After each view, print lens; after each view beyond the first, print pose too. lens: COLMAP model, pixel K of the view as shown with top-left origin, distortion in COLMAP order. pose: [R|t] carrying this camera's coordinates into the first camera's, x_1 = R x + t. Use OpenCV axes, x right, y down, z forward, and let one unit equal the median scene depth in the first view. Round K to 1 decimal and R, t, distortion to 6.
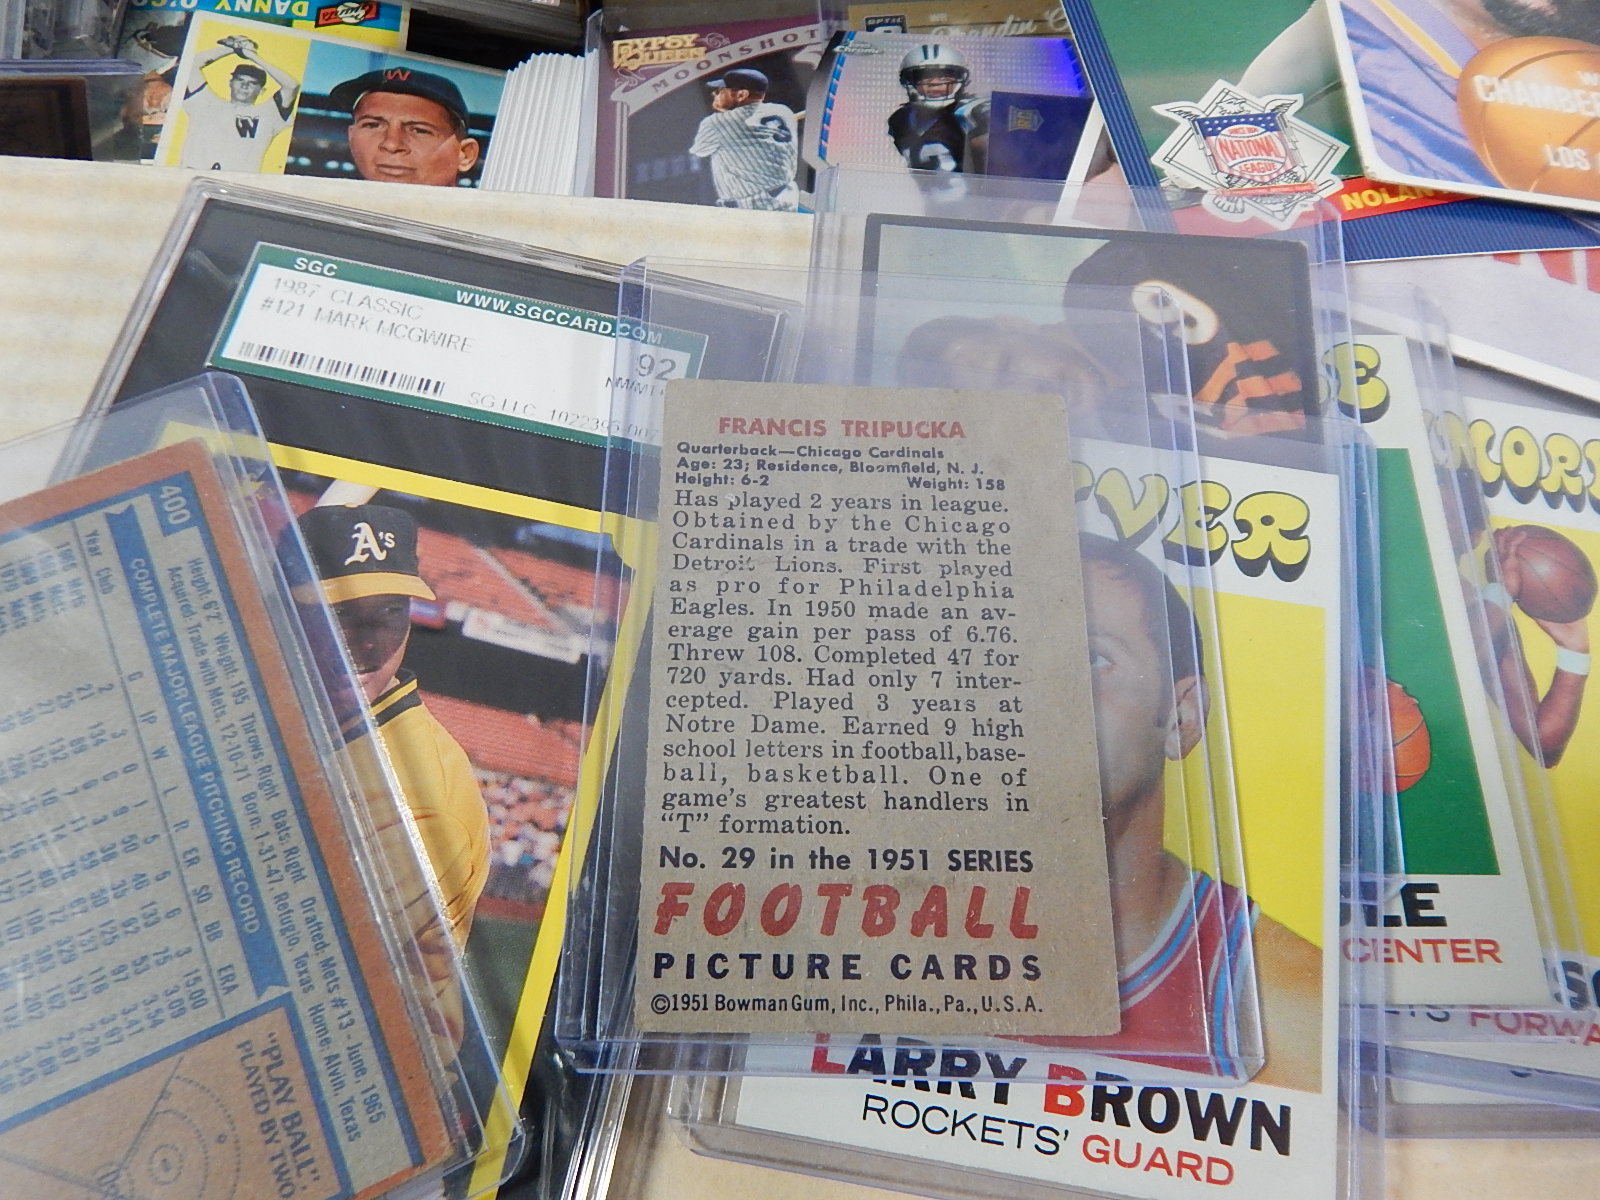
lens RADIAL K [[1159.9, 0, 803.2], [0, 1159.9, 580.9], [0, 0, 1]] dist [0.008445, -0.015712]
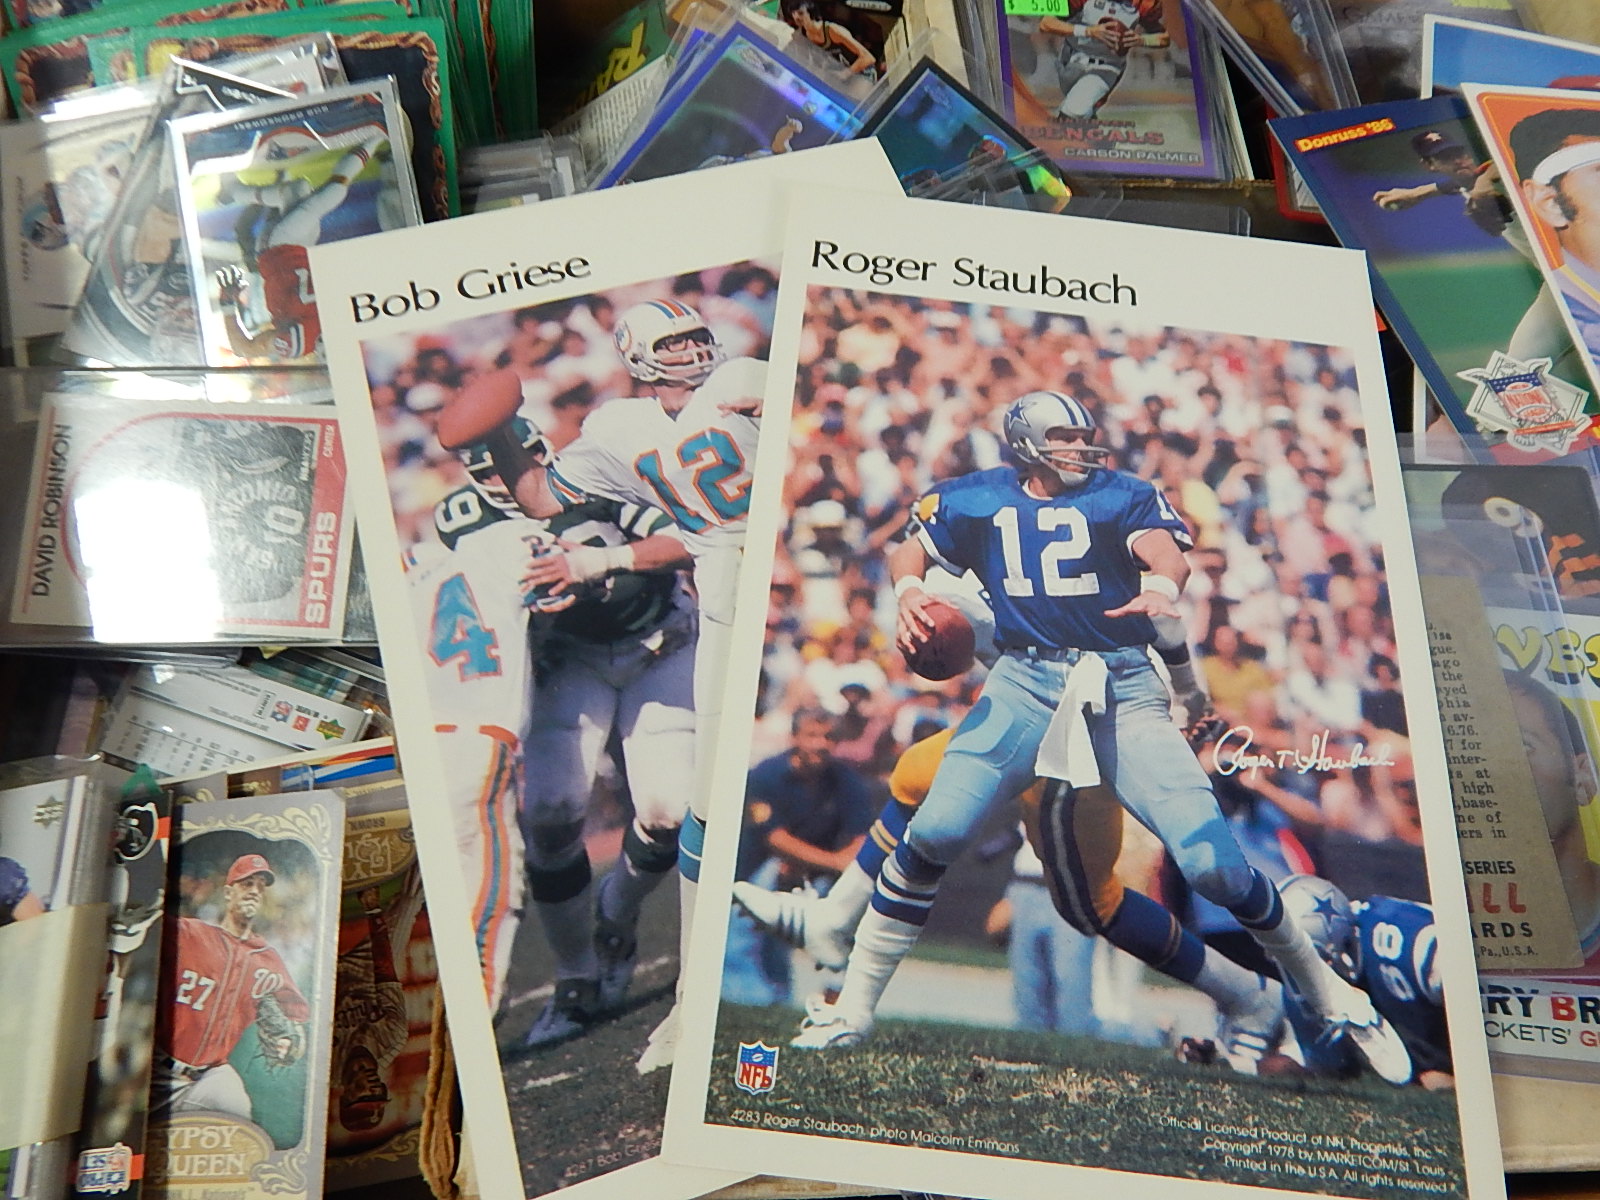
lens RADIAL K [[1165.4, 0, 801.0], [0, 1165.4, 568.7], [0, 0, 1]] dist [0.000987, -0.003159]
pose [[0.997924, -0.062095, 0.017073, -0.447686], [0.063076, 0.995912, -0.064661, -0.080953], [-0.012988, 0.065604, 0.997761, -0.371439]]
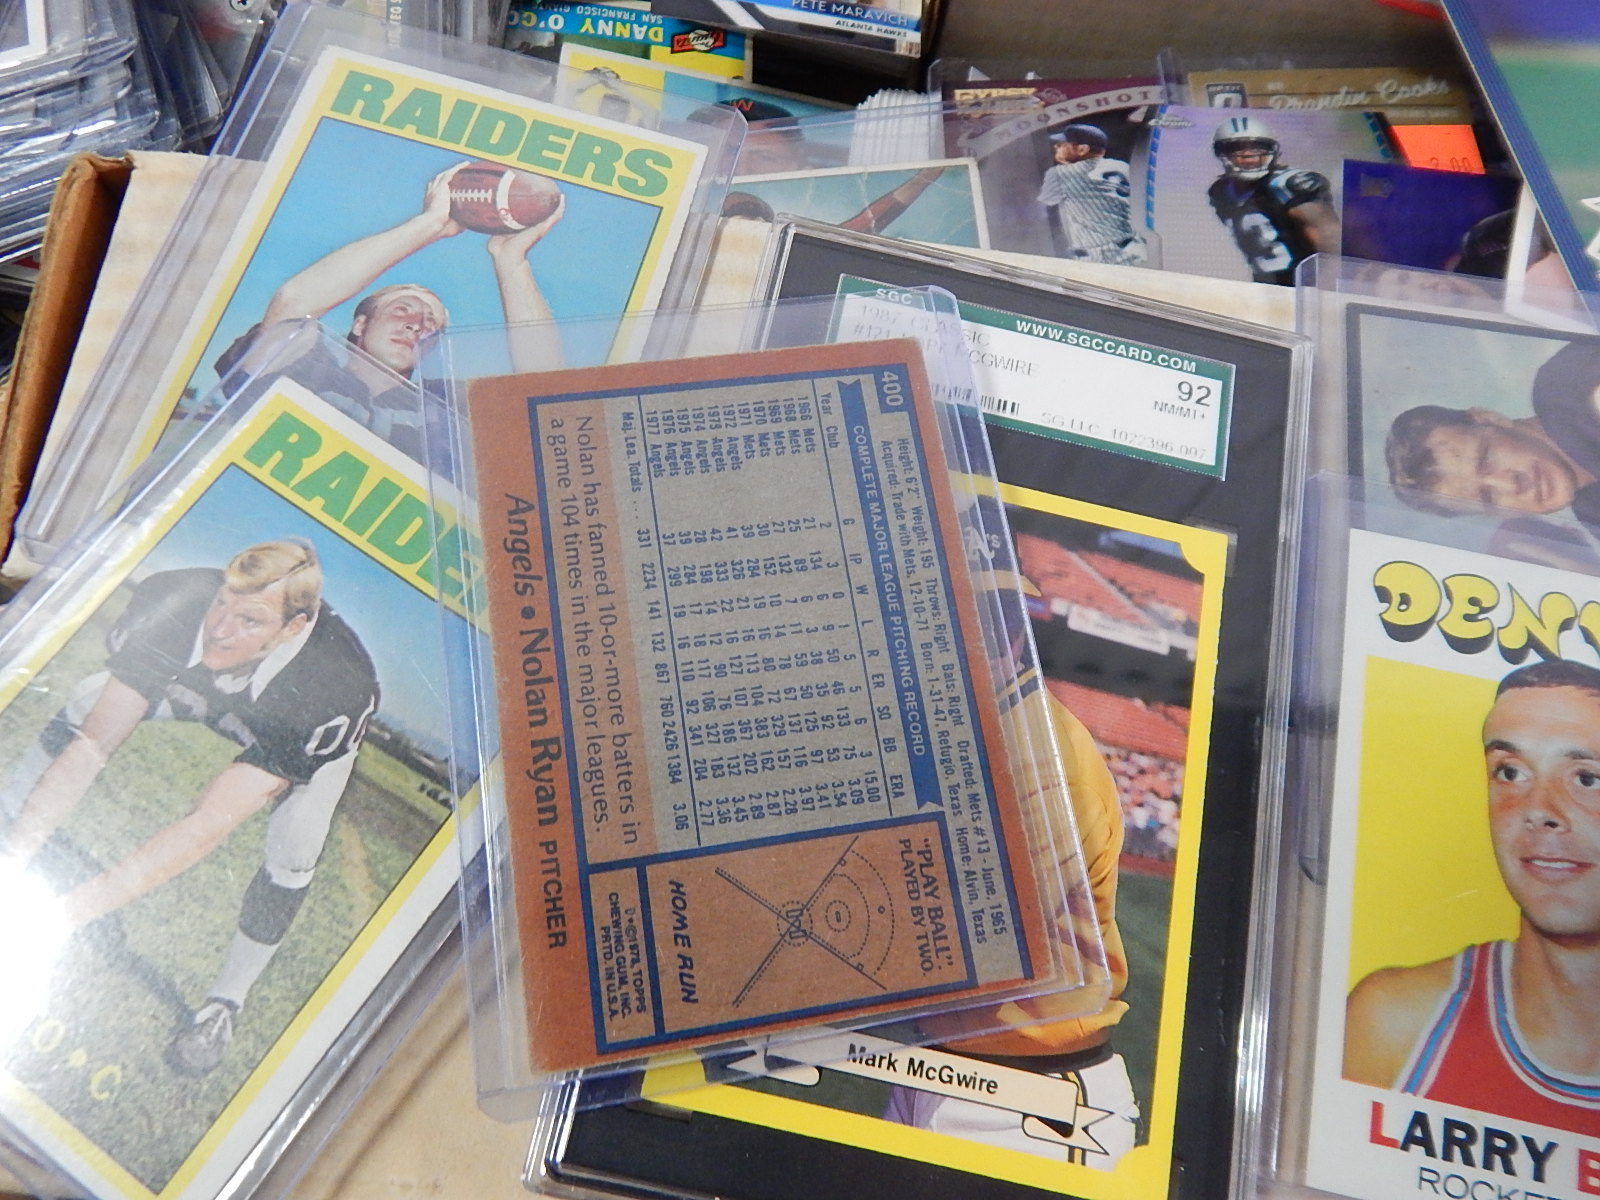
lens RADIAL K [[1154.5, 0, 806.5], [0, 1154.5, 586.8], [0, 0, 1]] dist [0.003783, -0.011776]
pose [[0.998544, 0.053347, -0.008011, -0.297129], [-0.053156, 0.998334, 0.022442, -0.023110], [0.009195, -0.021983, 0.999716, -0.072594]]
